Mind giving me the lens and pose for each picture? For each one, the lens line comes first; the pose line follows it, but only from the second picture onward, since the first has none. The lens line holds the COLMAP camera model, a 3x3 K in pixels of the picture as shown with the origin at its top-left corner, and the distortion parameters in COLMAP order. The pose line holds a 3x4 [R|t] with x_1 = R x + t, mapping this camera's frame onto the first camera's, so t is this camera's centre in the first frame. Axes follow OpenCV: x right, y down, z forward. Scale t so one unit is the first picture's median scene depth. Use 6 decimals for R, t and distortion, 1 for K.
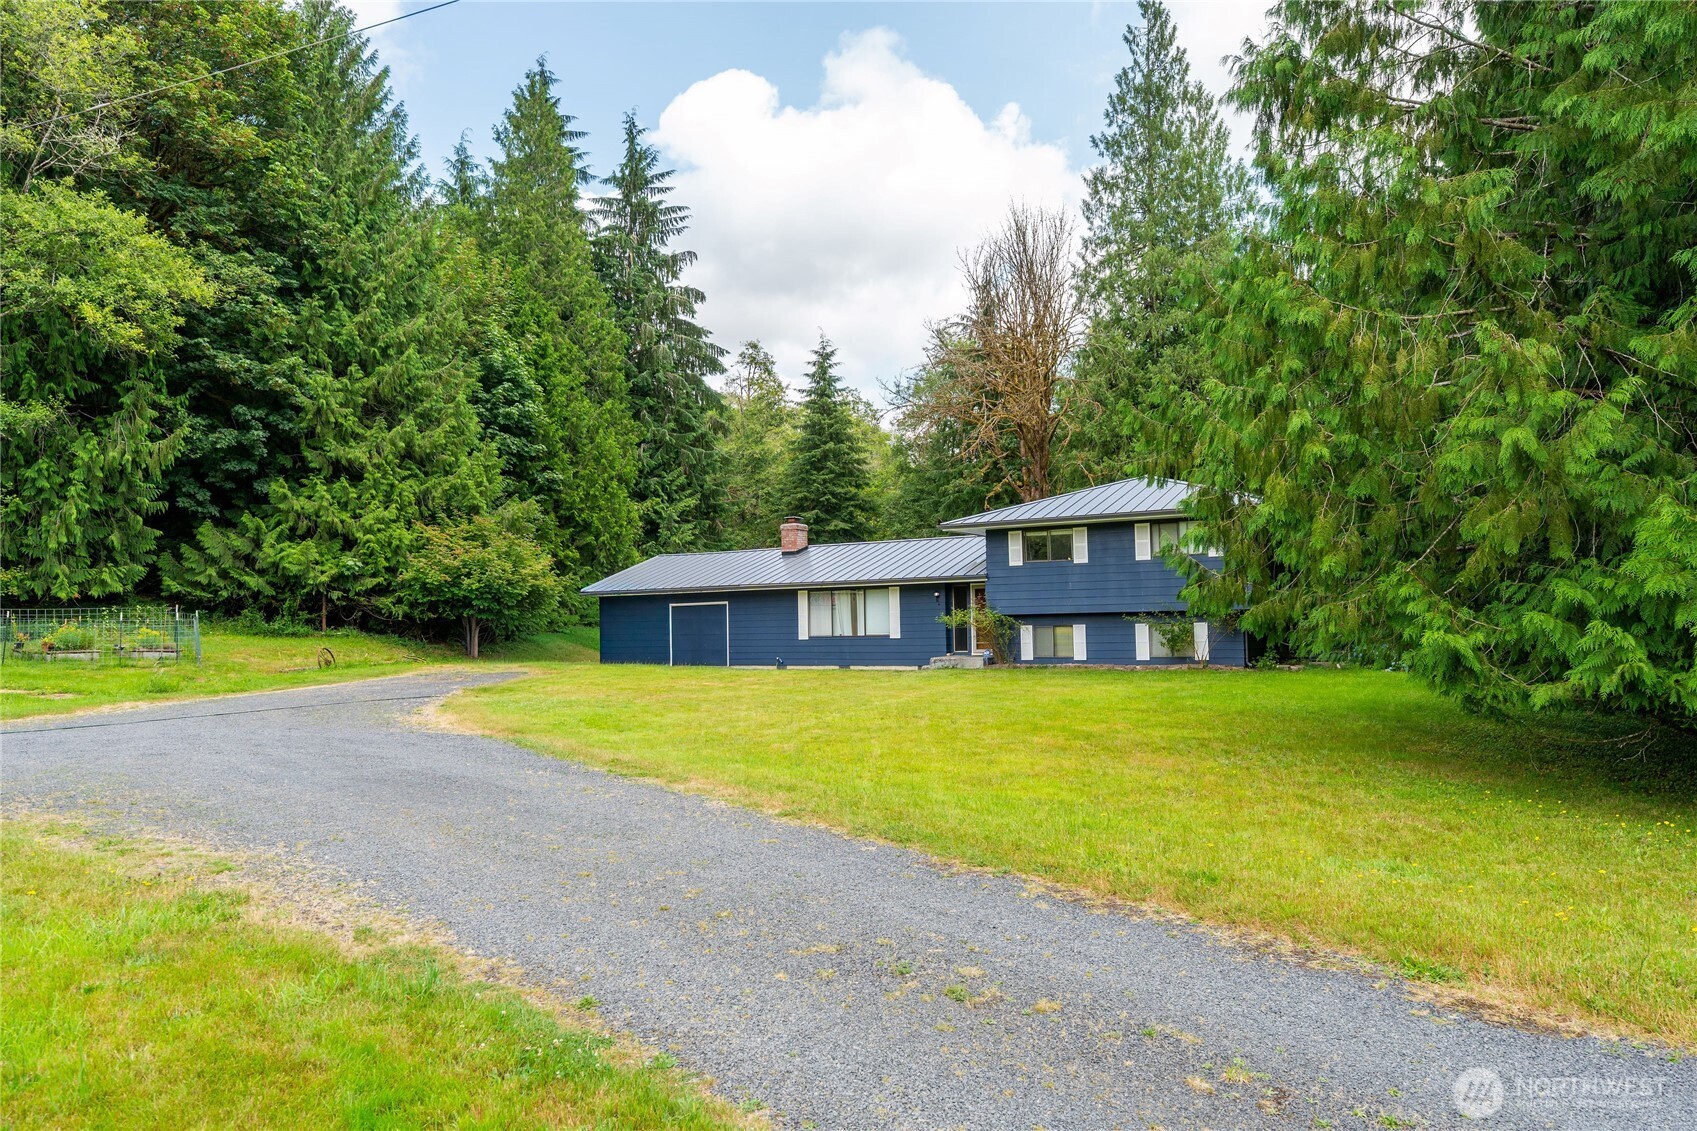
lens RADIAL K [[1227.3, 0, 849.0], [0, 1227.3, 532.6], [0, 0, 1]] dist [0.000079, 0.005338]
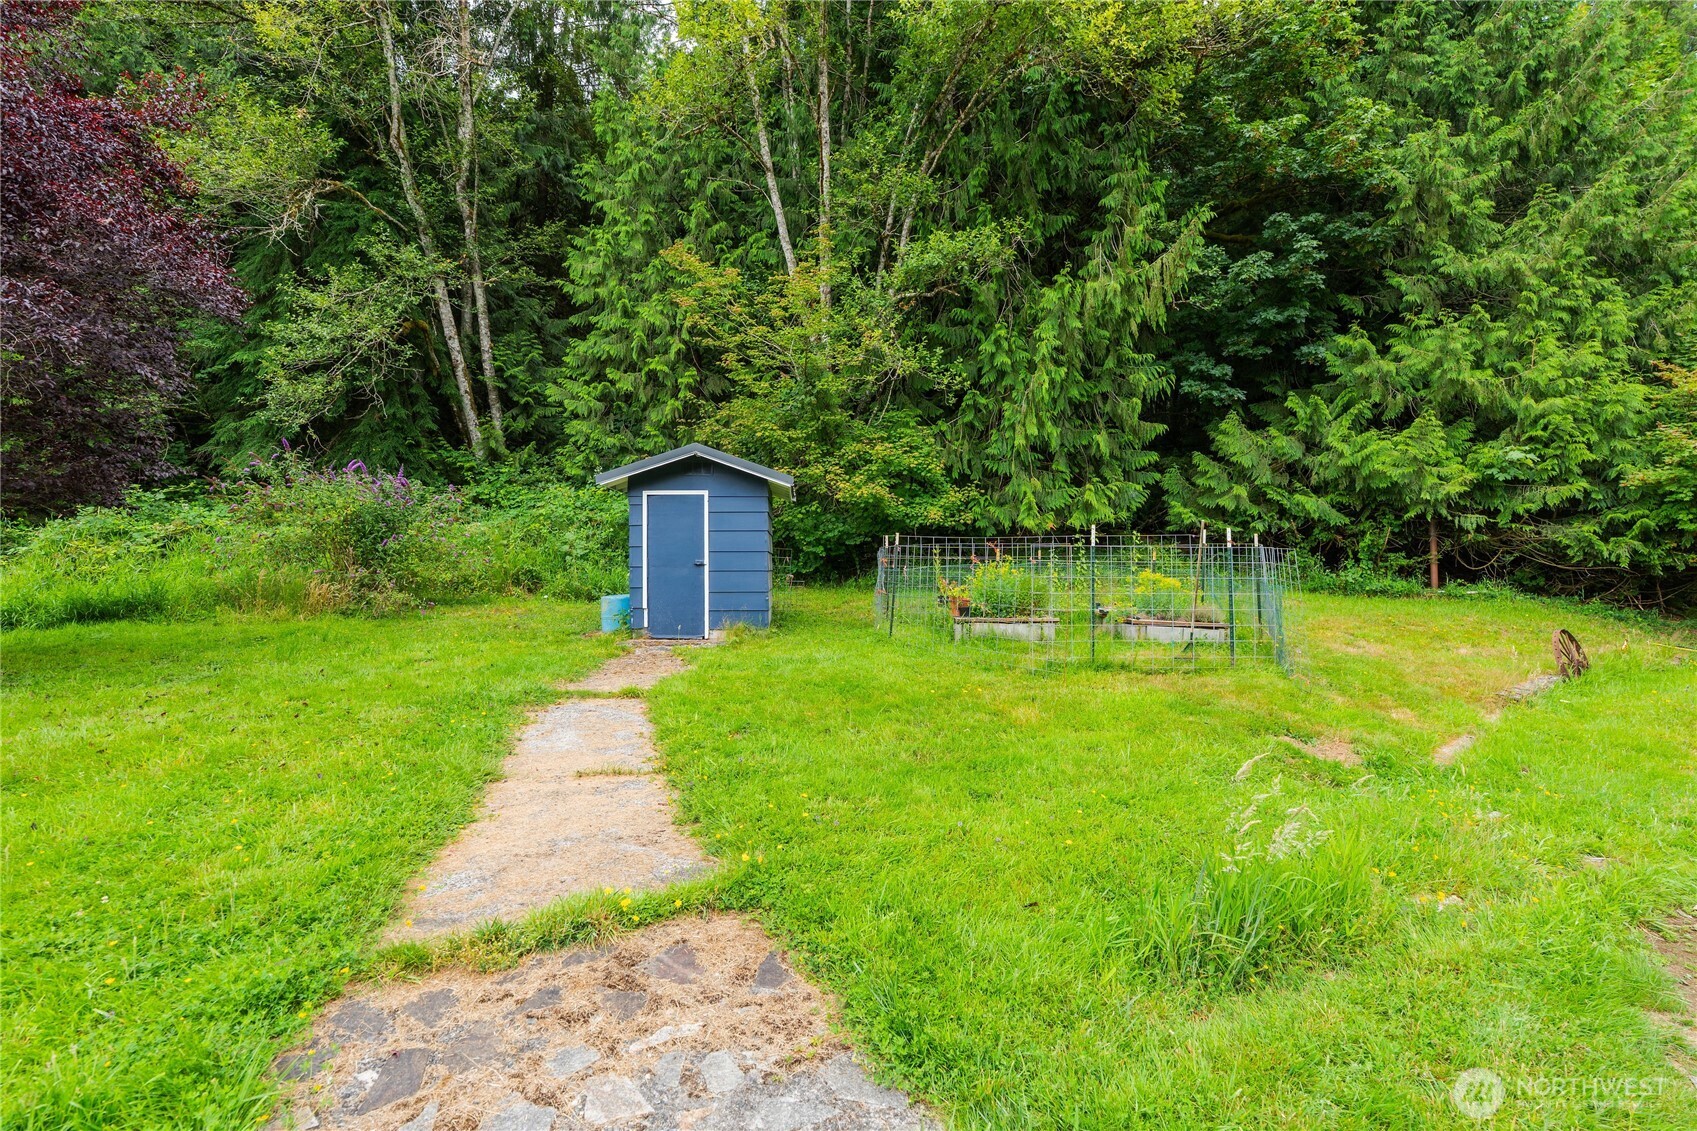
lens RADIAL K [[779.6, 0, 848.5], [0, 779.6, 565.5], [0, 0, 1]] dist [-0.024215, -0.000238]
pose [[0.635627, 0.001122, -0.771996, -0.334121], [0.038289, 0.998722, 0.032978, 0.048922], [0.771046, -0.050521, 0.634772, 0.578898]]
